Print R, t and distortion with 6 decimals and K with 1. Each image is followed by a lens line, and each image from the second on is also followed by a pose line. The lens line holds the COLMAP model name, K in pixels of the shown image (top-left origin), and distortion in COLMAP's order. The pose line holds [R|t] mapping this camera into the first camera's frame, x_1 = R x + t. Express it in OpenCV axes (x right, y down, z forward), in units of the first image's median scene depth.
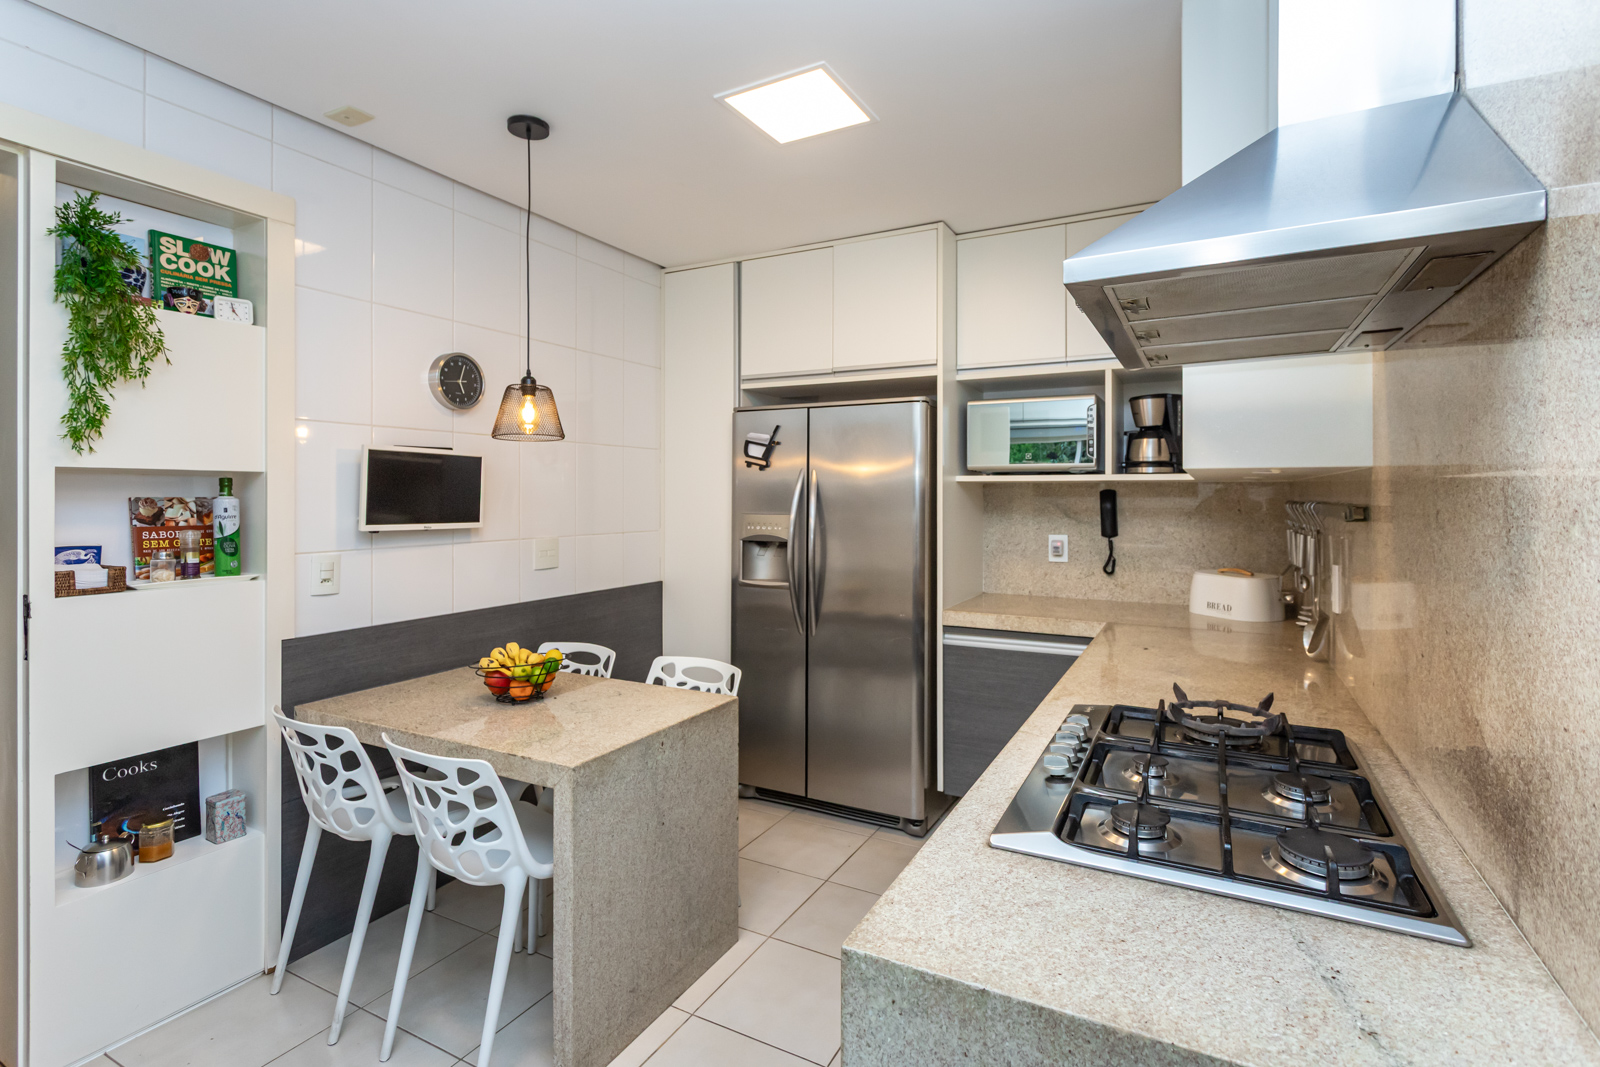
lens RADIAL K [[770.6, 0, 803.0], [0, 770.6, 510.5], [0, 0, 1]] dist [-0.000690, -0.000058]
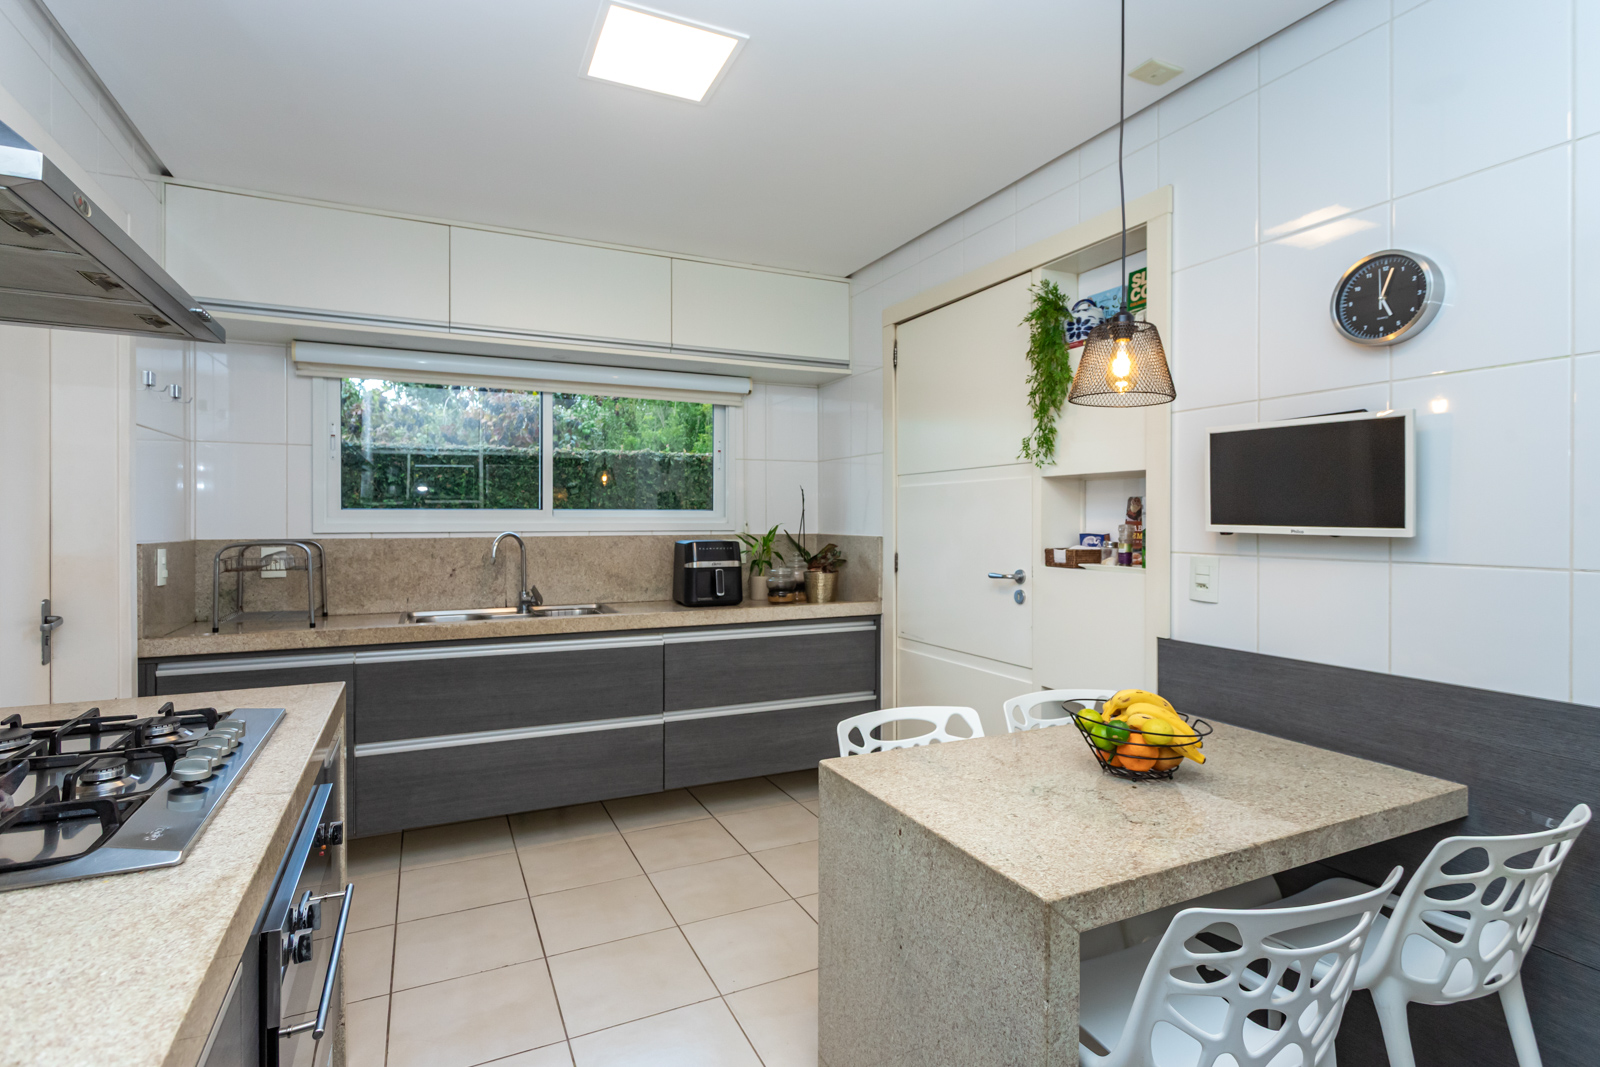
lens RADIAL K [[770.6, 0, 803.0], [0, 770.6, 510.5], [0, 0, 1]] dist [-0.000690, -0.000058]
pose [[-0.589289, -0.006816, -0.807893, 0.415947], [-0.012226, 0.999925, 0.000481, 0.009883], [0.807830, 0.010160, -0.589329, 1.267251]]
